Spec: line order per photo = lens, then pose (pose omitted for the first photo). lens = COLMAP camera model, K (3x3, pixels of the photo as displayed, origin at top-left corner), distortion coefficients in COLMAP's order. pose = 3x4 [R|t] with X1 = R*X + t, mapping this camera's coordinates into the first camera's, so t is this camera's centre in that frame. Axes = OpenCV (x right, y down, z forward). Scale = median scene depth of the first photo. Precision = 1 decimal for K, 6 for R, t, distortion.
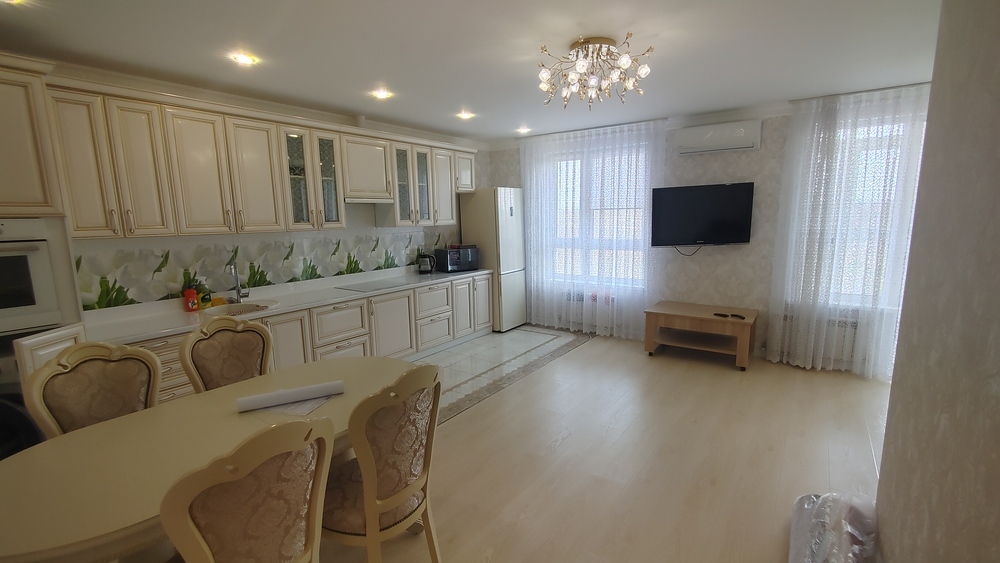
lens RADIAL K [[436.3, 0, 498.5], [0, 436.3, 284.1], [0, 0, 1]] dist [0.001940, 0.000049]
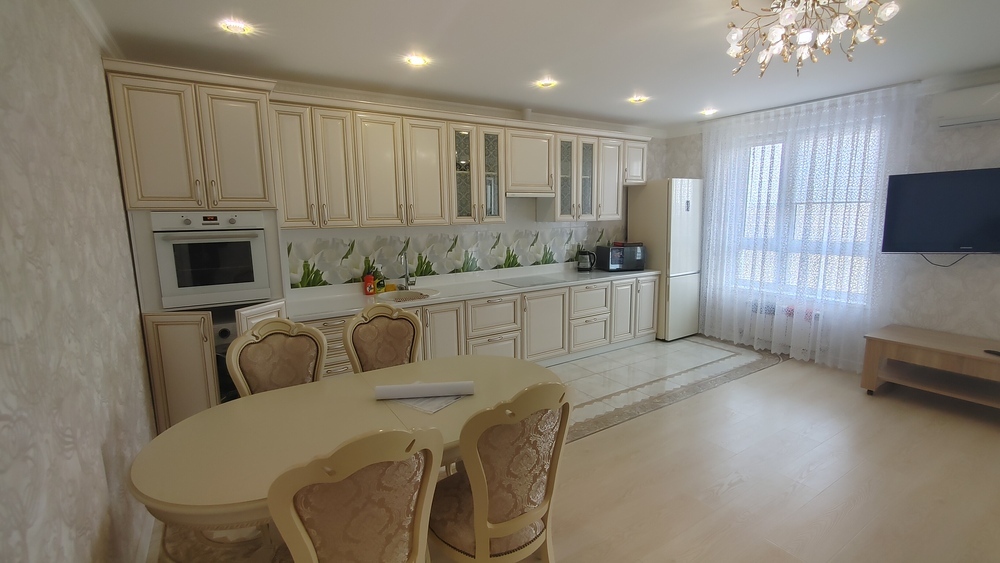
lens RADIAL K [[439.7, 0, 504.7], [0, 439.7, 281.8], [0, 0, 1]] dist [-0.000027, 0.000416]
pose [[0.931671, 0.062346, -0.357913, 0.019876], [-0.060490, 0.998034, 0.016391, -0.009282], [0.358231, 0.006379, 0.933611, 0.062570]]
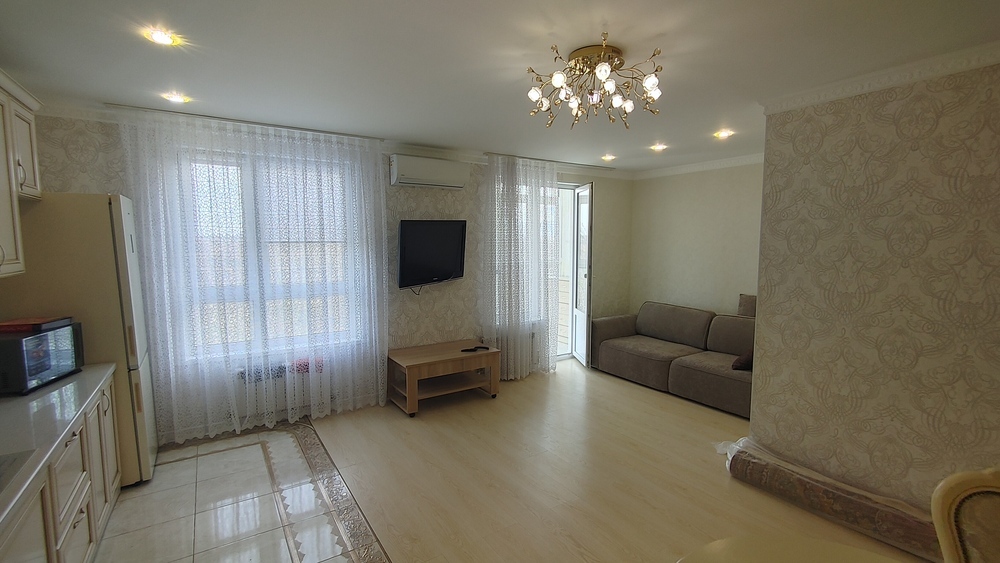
lens RADIAL K [[448.7, 0, 500.0], [0, 448.7, 281.5], [0, 0, 1]] dist [0.000056, 0.000152]
pose [[0.361462, -0.064916, 0.930124, -0.475523], [0.139620, 0.990094, 0.014843, -0.105054], [-0.921874, 0.124499, 0.366945, 0.626878]]
